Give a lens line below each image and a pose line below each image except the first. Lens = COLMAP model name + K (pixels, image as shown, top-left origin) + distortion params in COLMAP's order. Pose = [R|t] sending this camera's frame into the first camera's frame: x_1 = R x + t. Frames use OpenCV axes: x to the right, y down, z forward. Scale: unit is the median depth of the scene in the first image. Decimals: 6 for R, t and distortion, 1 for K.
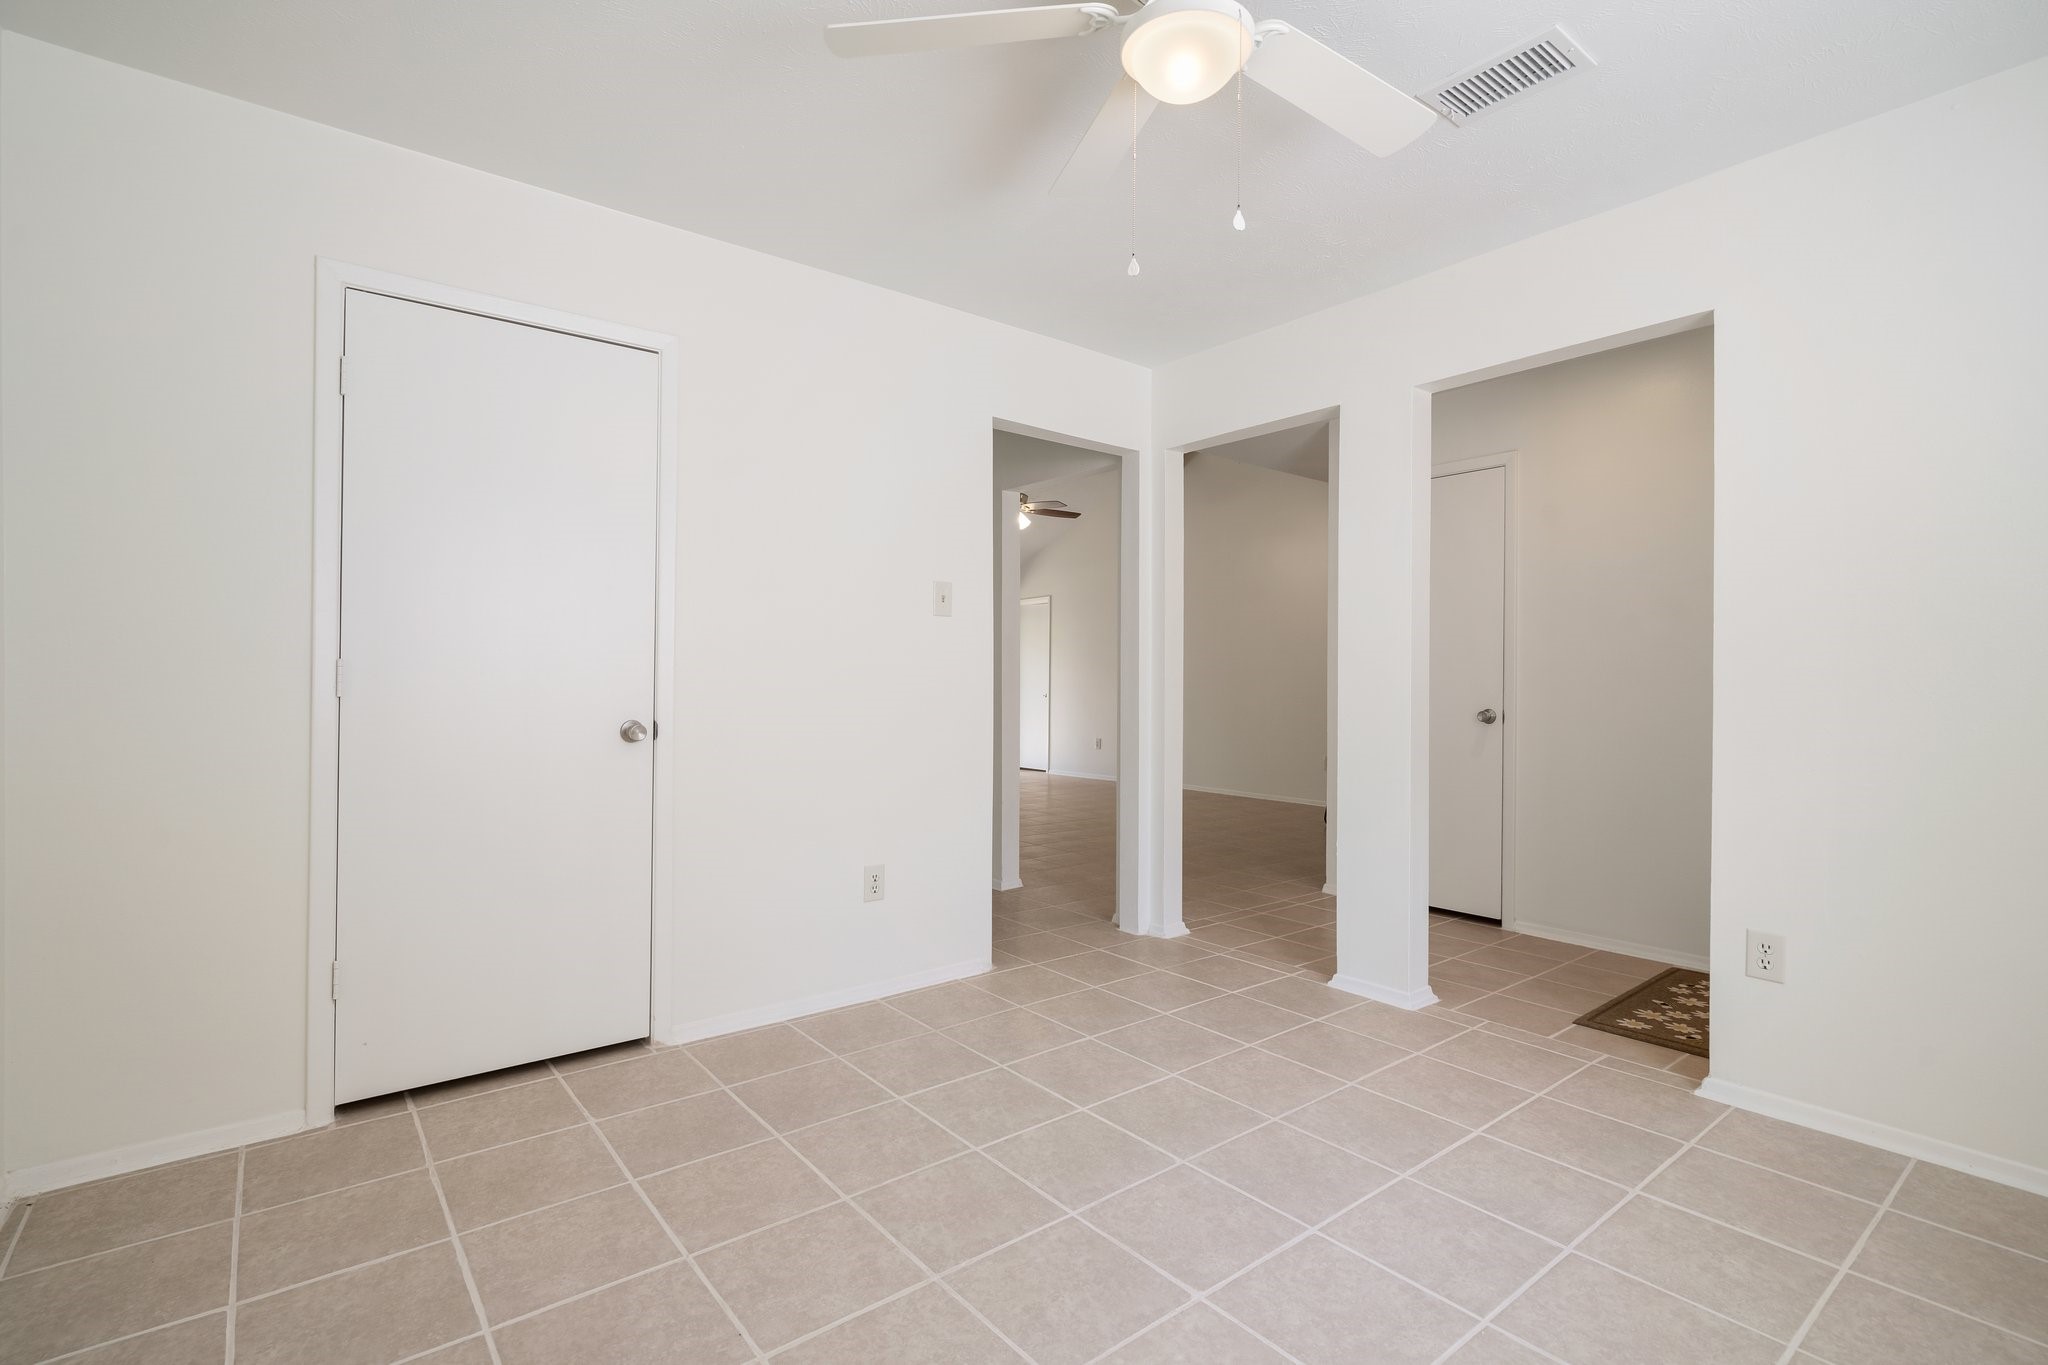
lens RADIAL K [[951.2, 0, 1013.7], [0, 951.2, 679.4], [0, 0, 1]] dist [-0.001128, 0.000524]
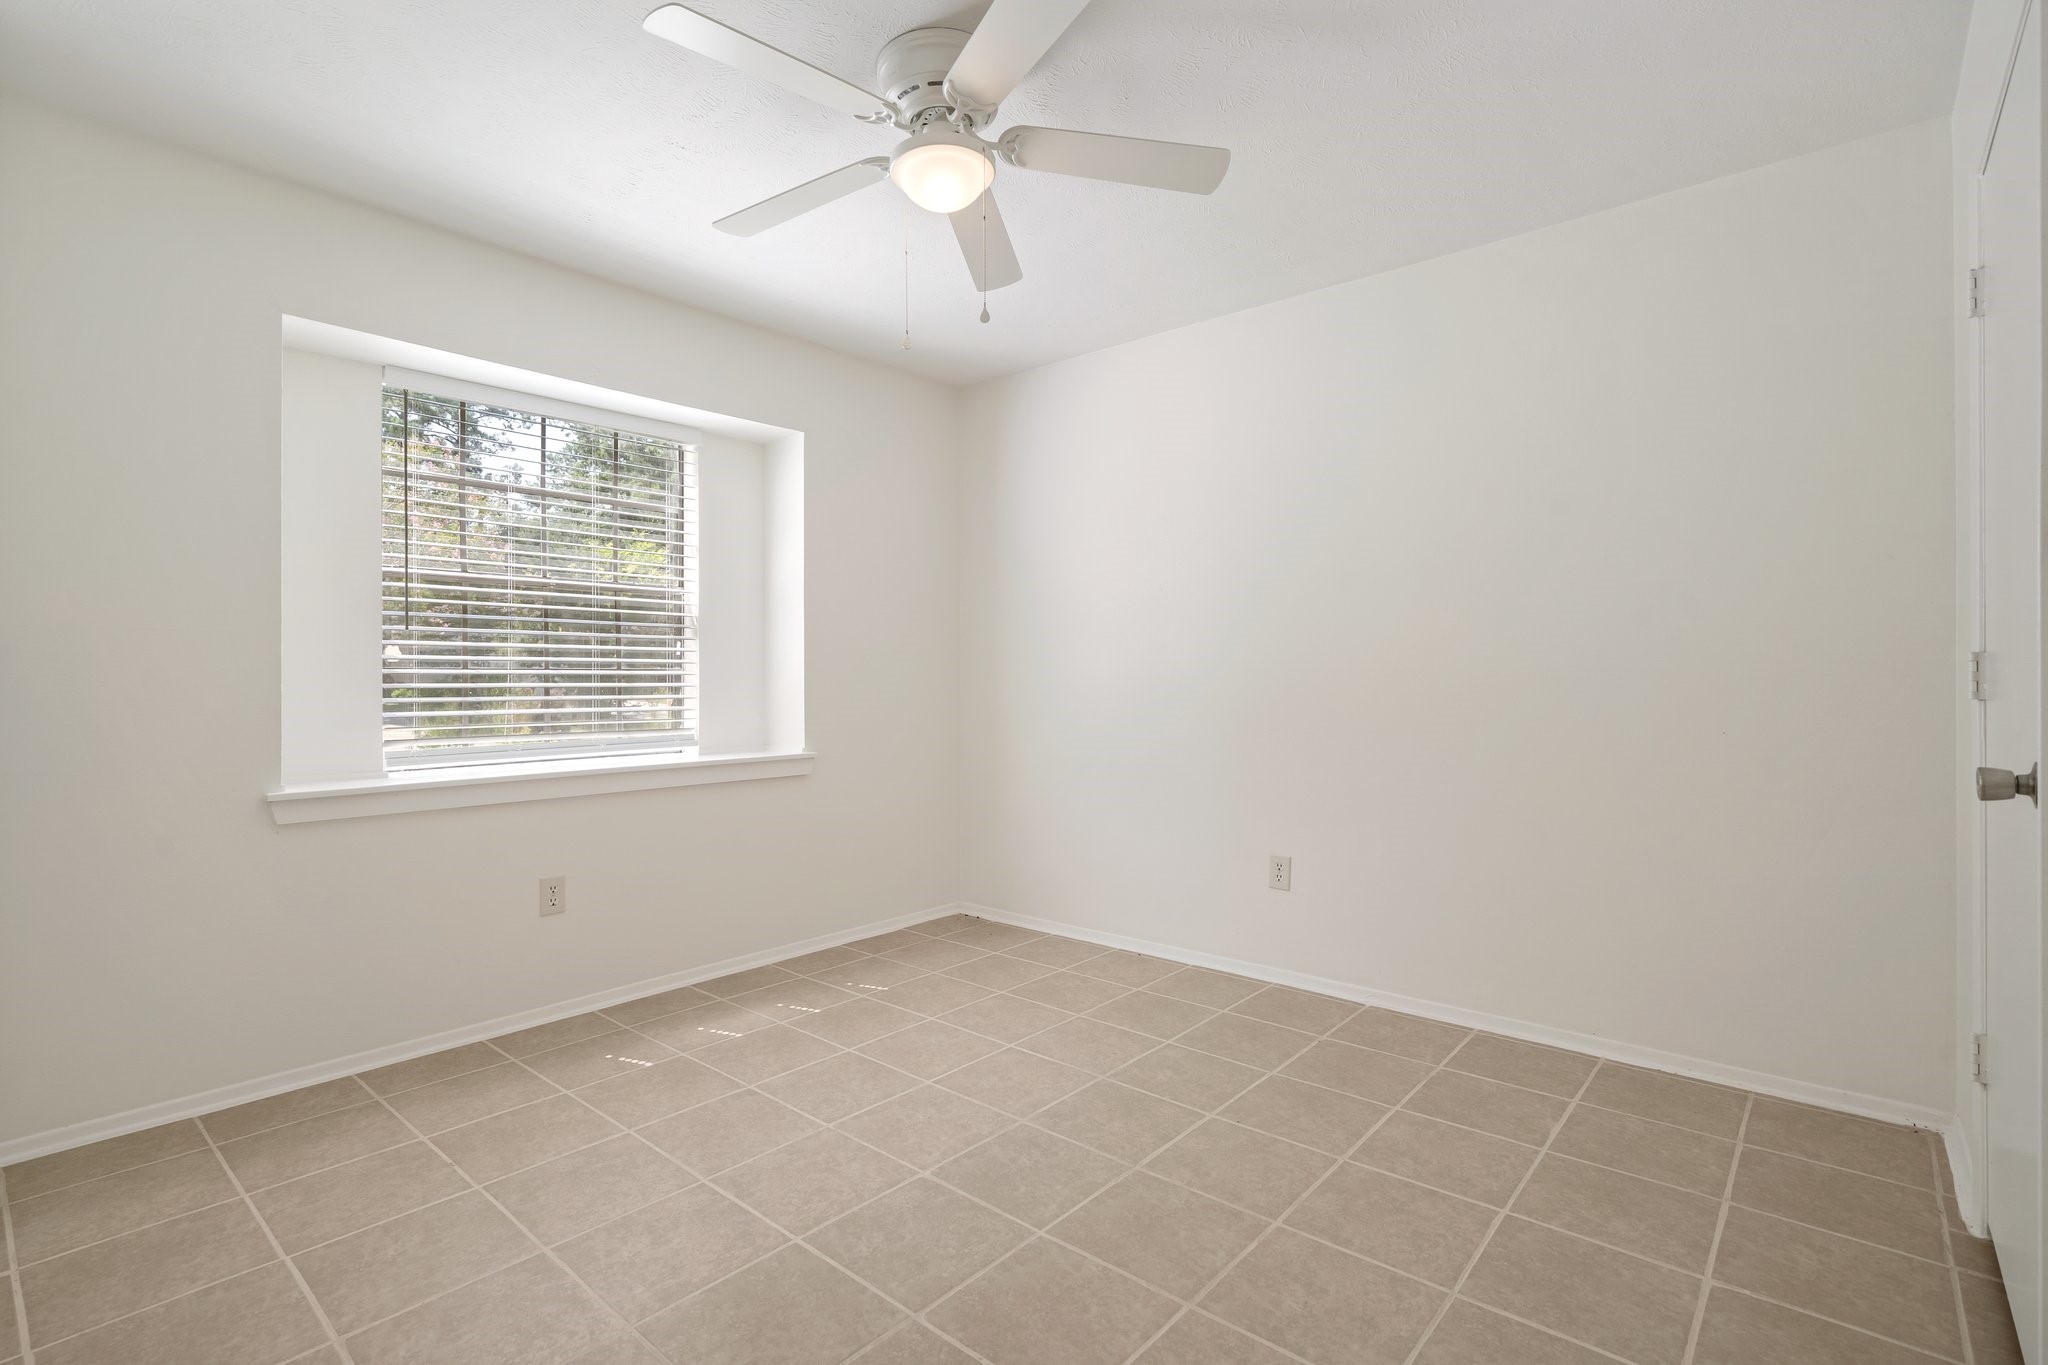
lens RADIAL K [[951.2, 0, 1013.7], [0, 951.2, 679.4], [0, 0, 1]] dist [-0.001128, 0.000524]
pose [[-0.983718, -0.001669, -0.179710, 0.249795], [-0.001173, 0.999995, -0.002865, 0.002326], [0.179714, -0.002608, -0.983715, 1.845833]]
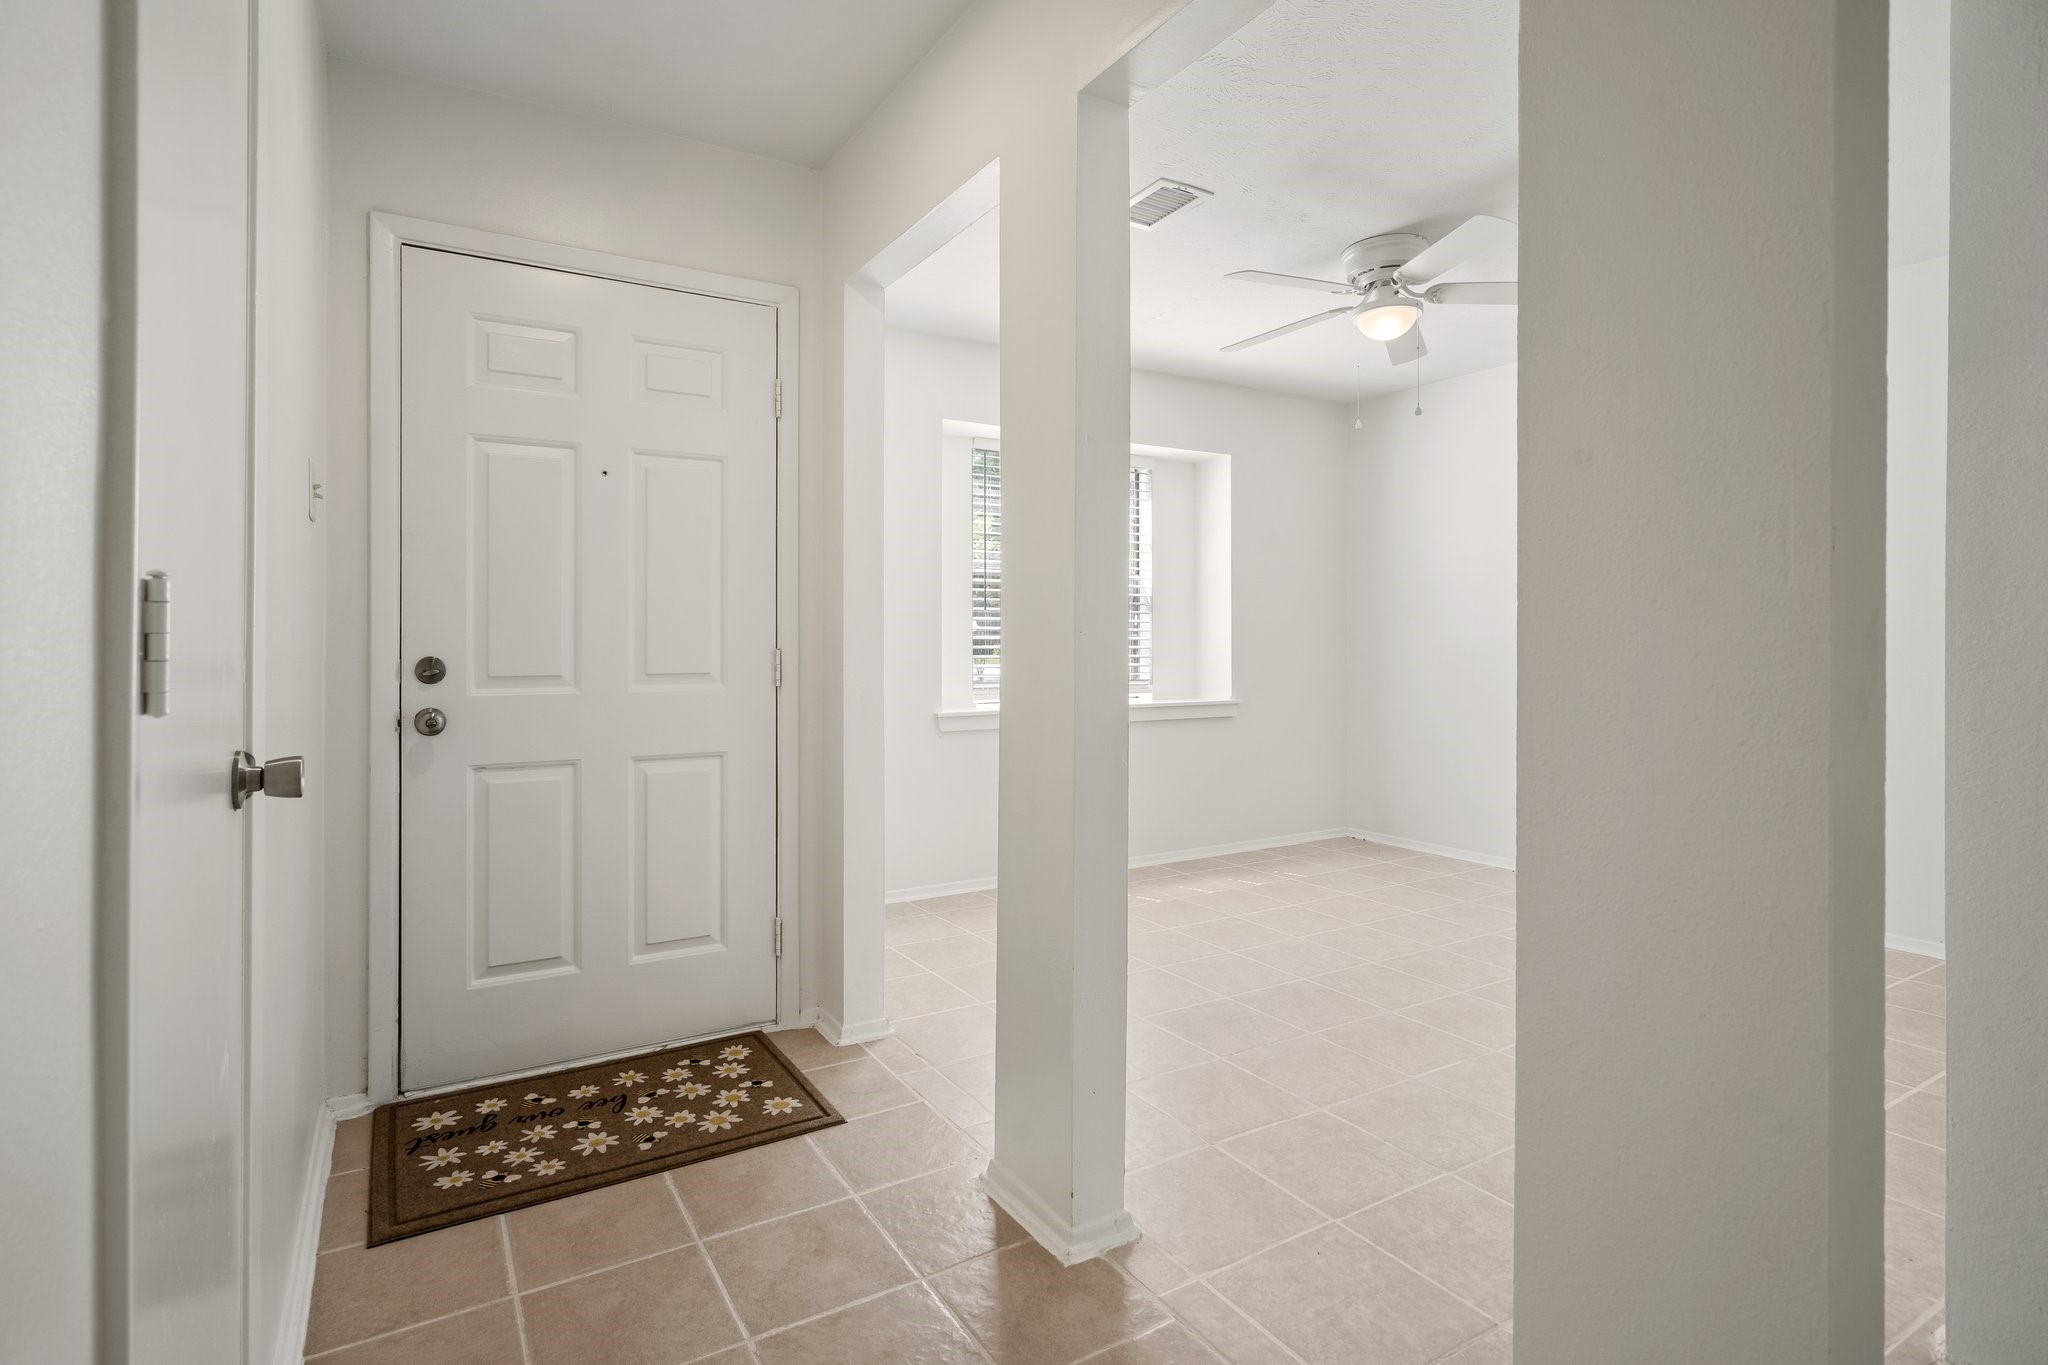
lens RADIAL K [[1017.6, 0, 1001.4], [0, 1017.6, 638.6], [0, 0, 1]] dist [-0.007042, -0.000472]
pose [[-0.991414, -0.004048, 0.130701, 0.557486], [-0.004980, 0.999964, -0.006809, 0.005316], [-0.130669, -0.007402, -0.991398, 2.591462]]
